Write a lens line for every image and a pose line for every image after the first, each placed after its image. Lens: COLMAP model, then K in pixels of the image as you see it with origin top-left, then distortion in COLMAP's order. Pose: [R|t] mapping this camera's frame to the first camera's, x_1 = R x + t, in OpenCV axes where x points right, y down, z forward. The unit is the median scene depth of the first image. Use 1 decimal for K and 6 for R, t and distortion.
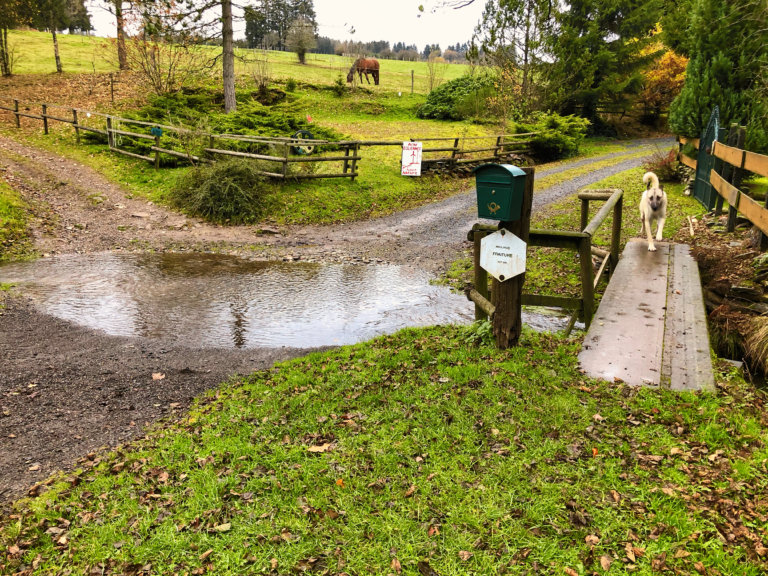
lens RADIAL K [[612.9, 0, 384.0], [0, 612.9, 288.0], [0, 0, 1]] dist [0.027346, -0.055718]
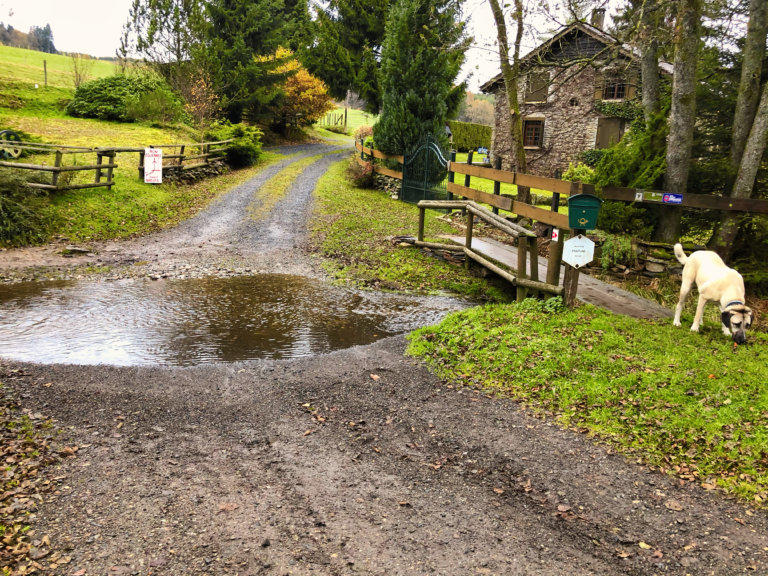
lens RADIAL K [[612.9, 0, 384.0], [0, 612.9, 288.0], [0, 0, 1]] dist [0.027346, -0.055718]
pose [[0.771128, -0.112454, 0.626670, -0.304755], [0.109888, 0.993014, 0.042975, -0.021261], [-0.627125, 0.035724, 0.778099, 0.023365]]
